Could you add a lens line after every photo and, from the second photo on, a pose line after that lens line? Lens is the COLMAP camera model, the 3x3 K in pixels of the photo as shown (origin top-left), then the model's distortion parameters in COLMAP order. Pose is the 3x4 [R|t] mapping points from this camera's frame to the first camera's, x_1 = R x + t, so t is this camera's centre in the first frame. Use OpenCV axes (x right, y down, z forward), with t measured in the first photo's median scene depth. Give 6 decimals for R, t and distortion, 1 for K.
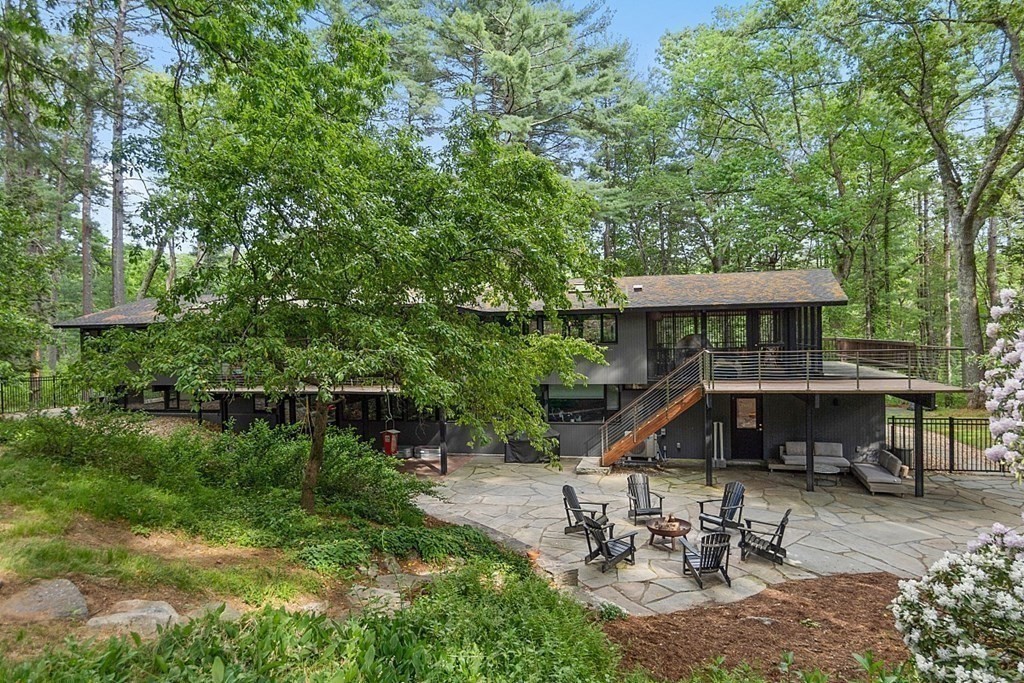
lens RADIAL K [[575.5, 0, 507.4], [0, 575.5, 345.6], [0, 0, 1]] dist [-0.003032, -0.001552]
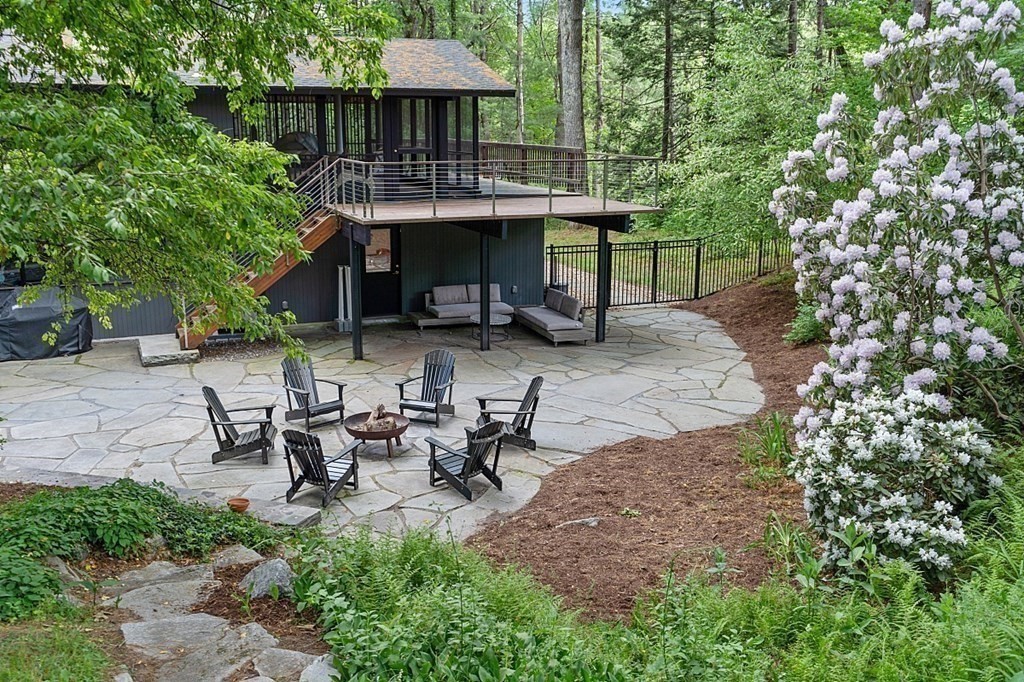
lens RADIAL K [[890.2, 0, 512.2], [0, 890.2, 343.9], [0, 0, 1]] dist [-0.003809, 0.002611]
pose [[0.829243, -0.109860, 0.547984, -0.130760], [-0.010582, 0.977228, 0.211927, -0.002467], [-0.558788, -0.181538, 0.809197, 0.068043]]
